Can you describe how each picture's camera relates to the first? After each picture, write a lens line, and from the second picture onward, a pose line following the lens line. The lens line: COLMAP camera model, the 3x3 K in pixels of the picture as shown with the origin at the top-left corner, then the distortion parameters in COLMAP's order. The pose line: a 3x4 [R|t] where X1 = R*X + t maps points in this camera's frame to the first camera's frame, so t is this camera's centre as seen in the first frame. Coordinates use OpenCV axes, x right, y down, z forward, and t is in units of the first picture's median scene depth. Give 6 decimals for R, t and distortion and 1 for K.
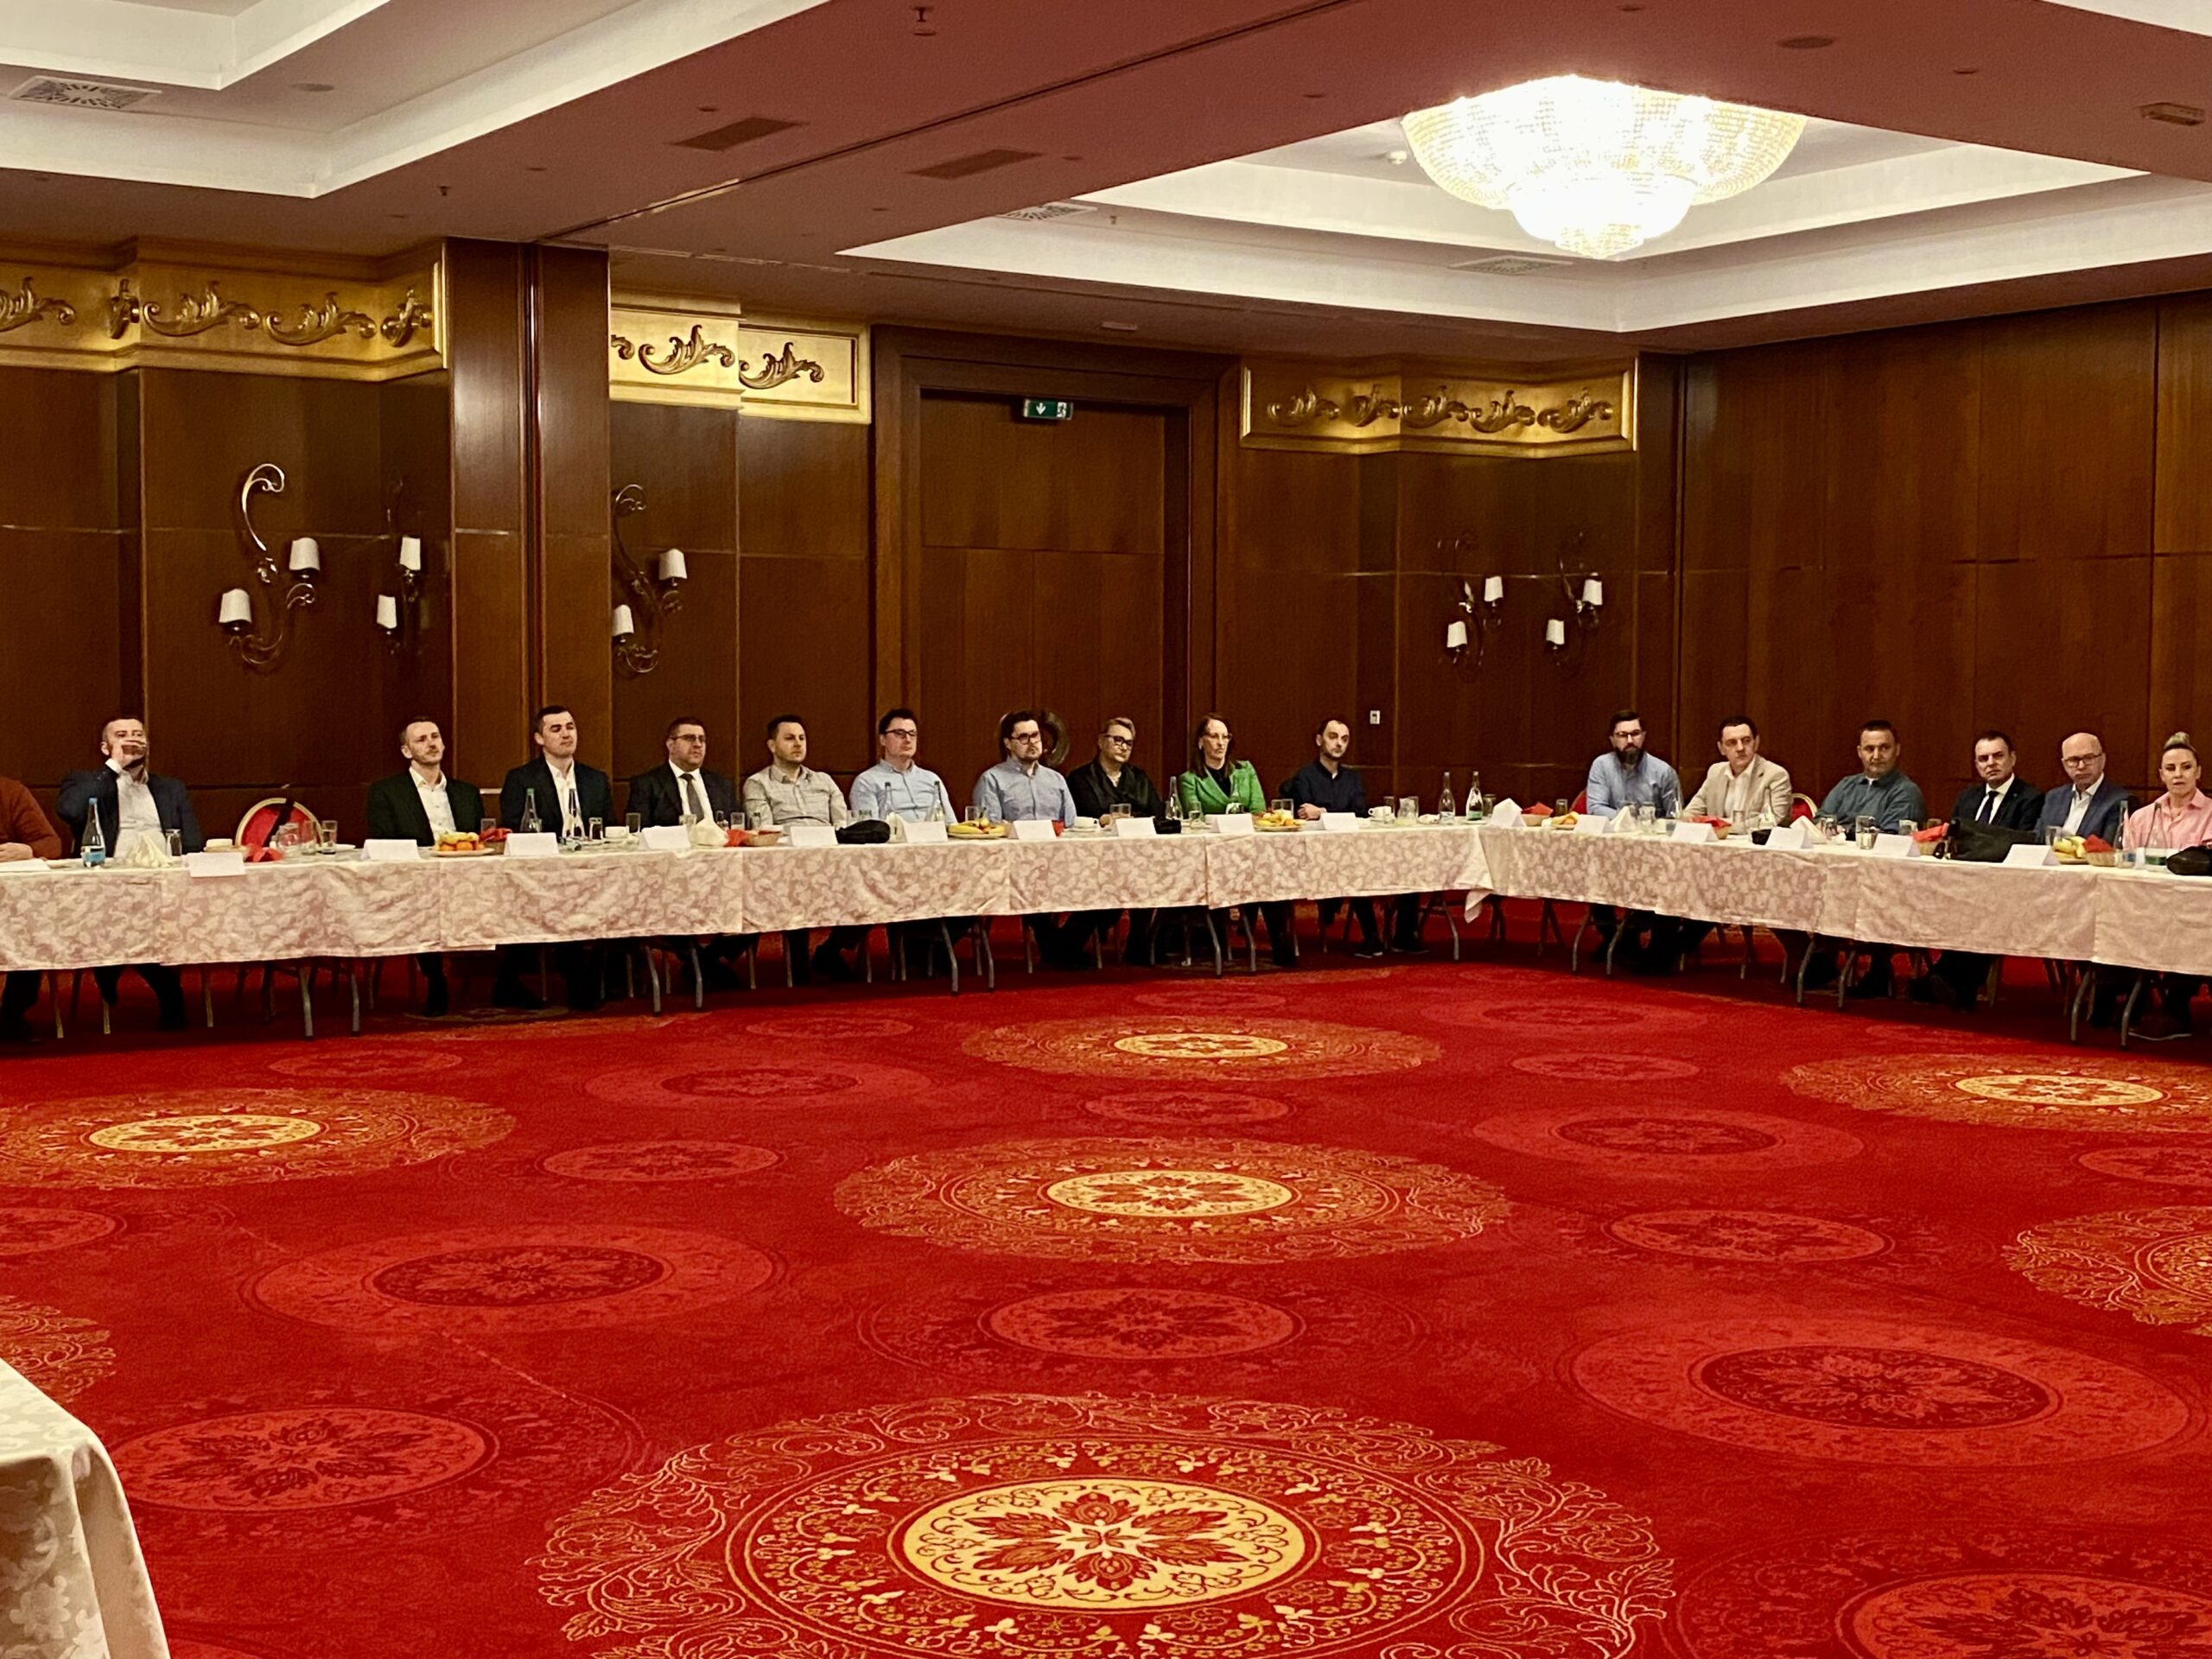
lens RADIAL K [[2802.5, 0, 1098.8], [0, 2802.5, 769.1], [0, 0, 1]] dist [0.235439, -0.643982]
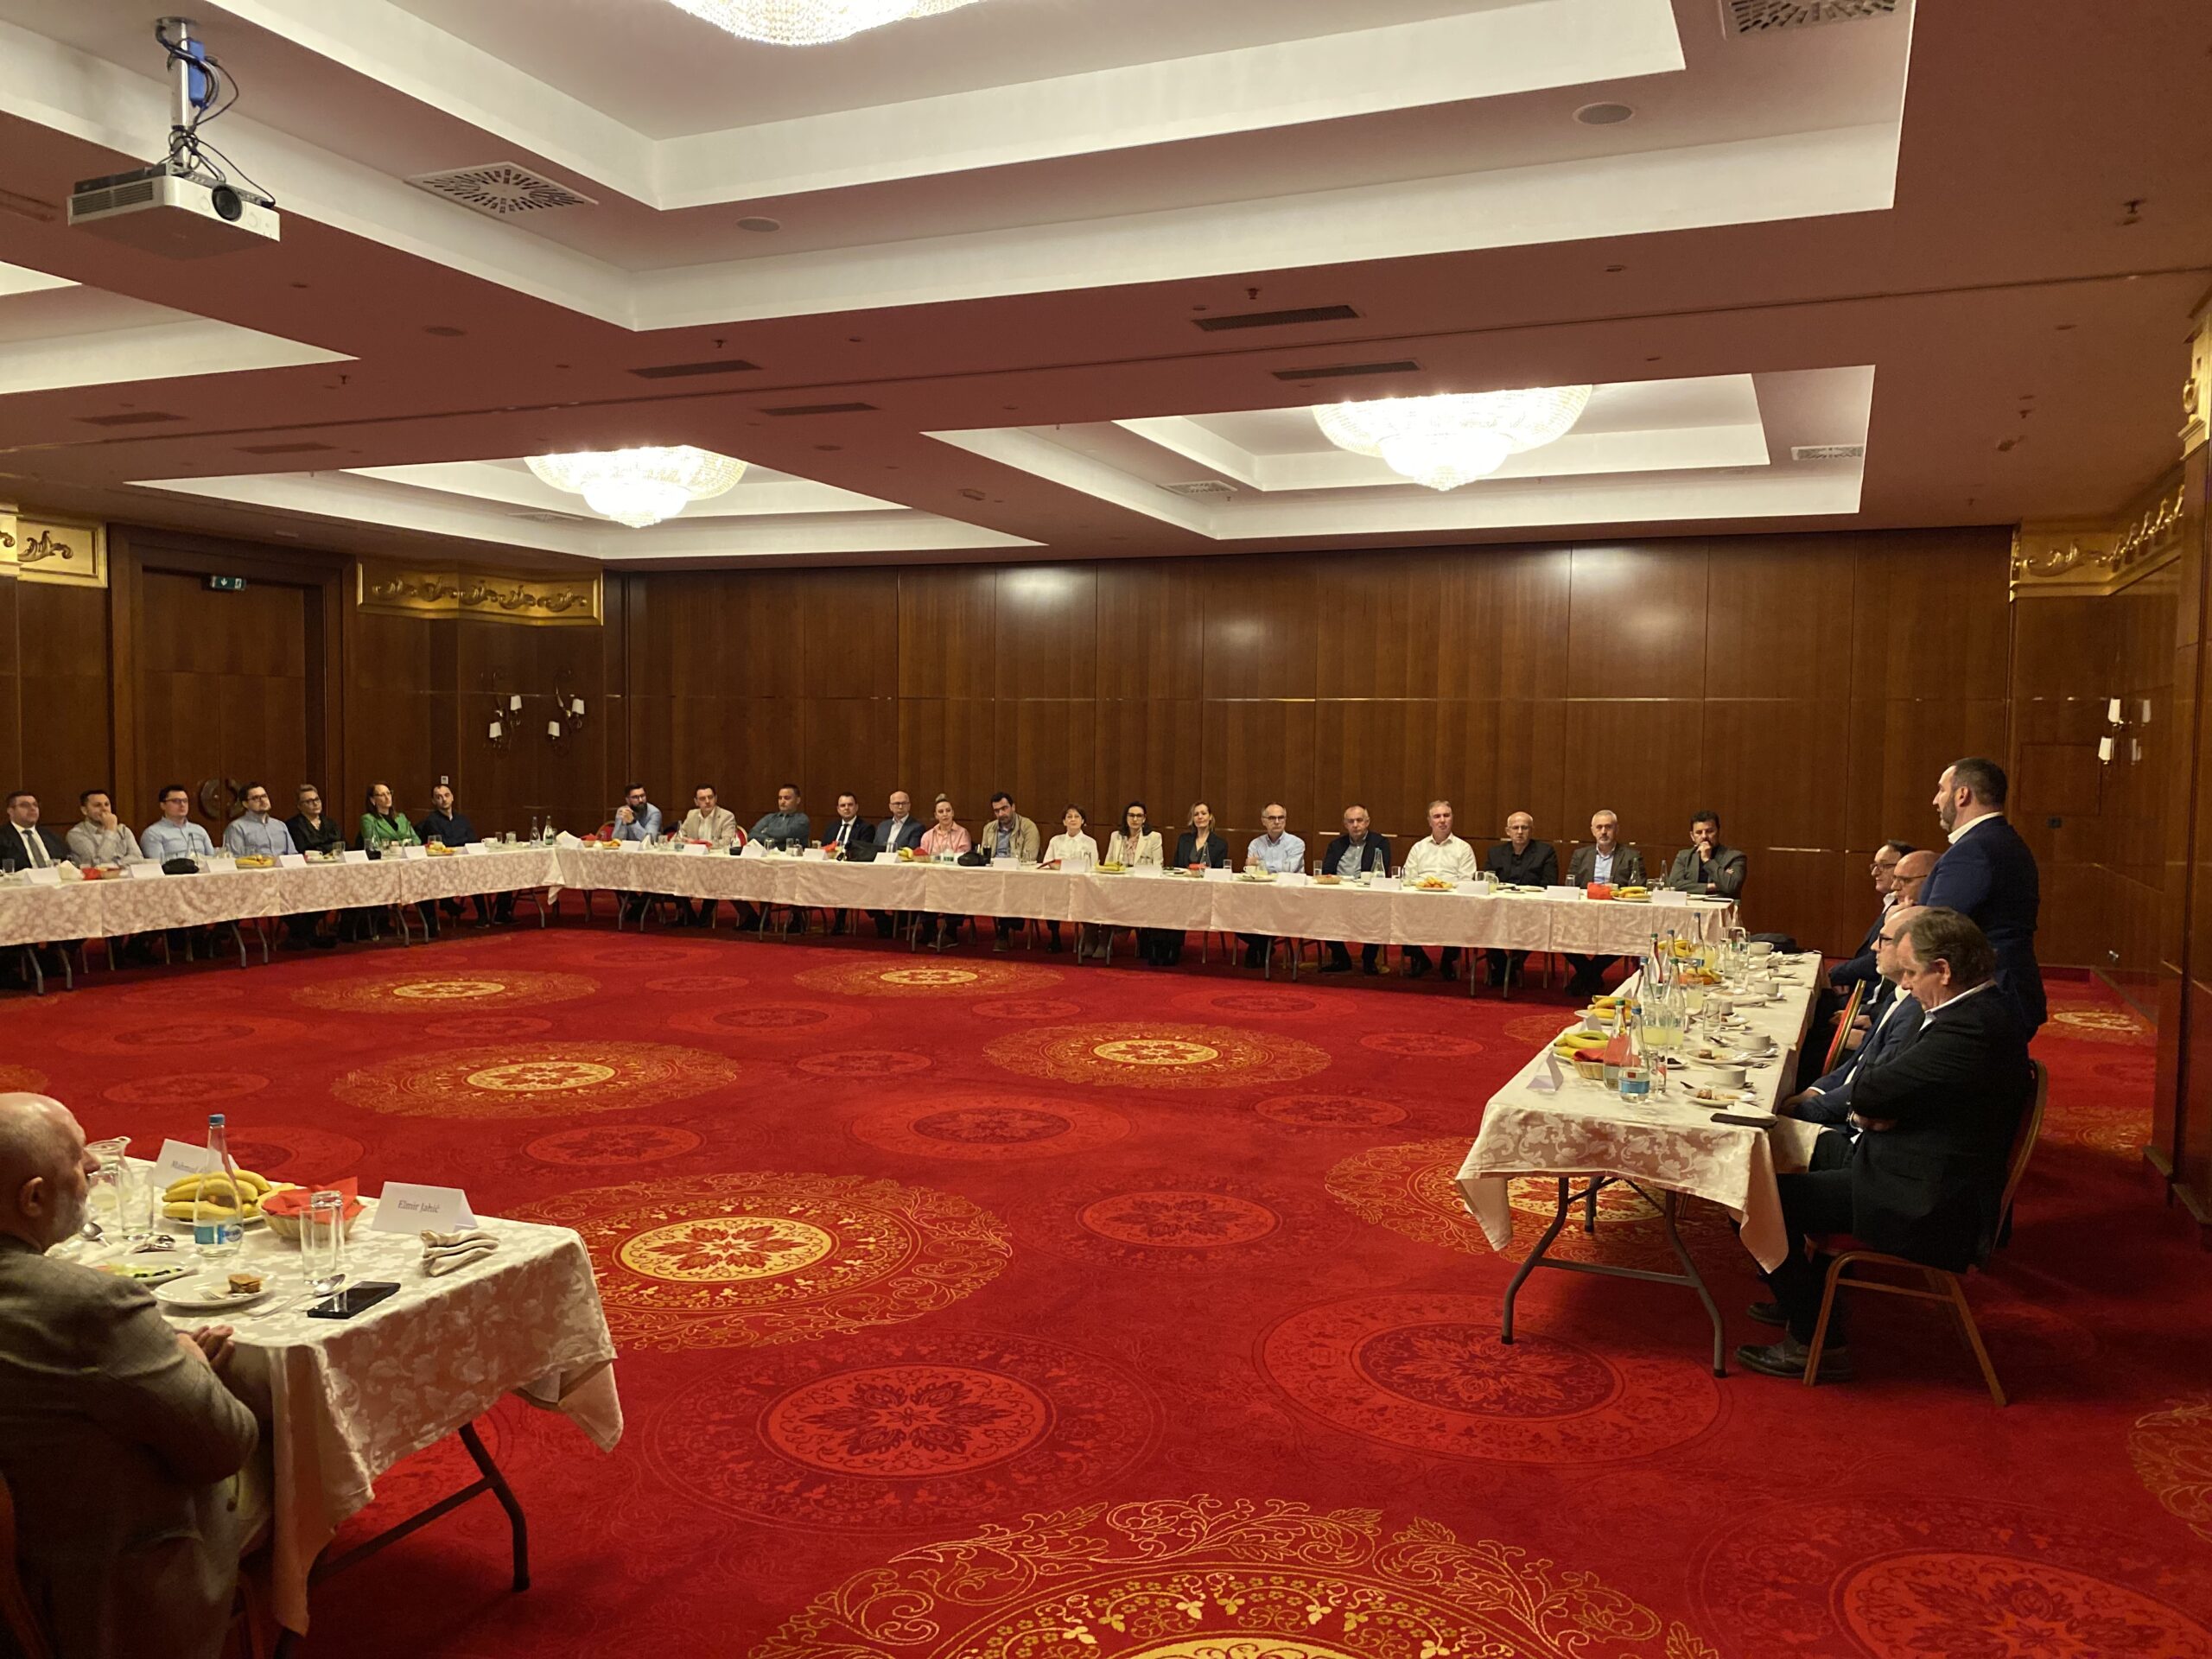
lens RADIAL K [[1677.0, 0, 1108.1], [0, 1677.0, 787.7], [0, 0, 1]] dist [0.002525, -0.004792]
pose [[0.839086, -0.010102, 0.543906, -0.152054], [0.010626, 0.999941, 0.002179, -0.016758], [-0.543896, 0.003951, 0.839144, -0.041803]]
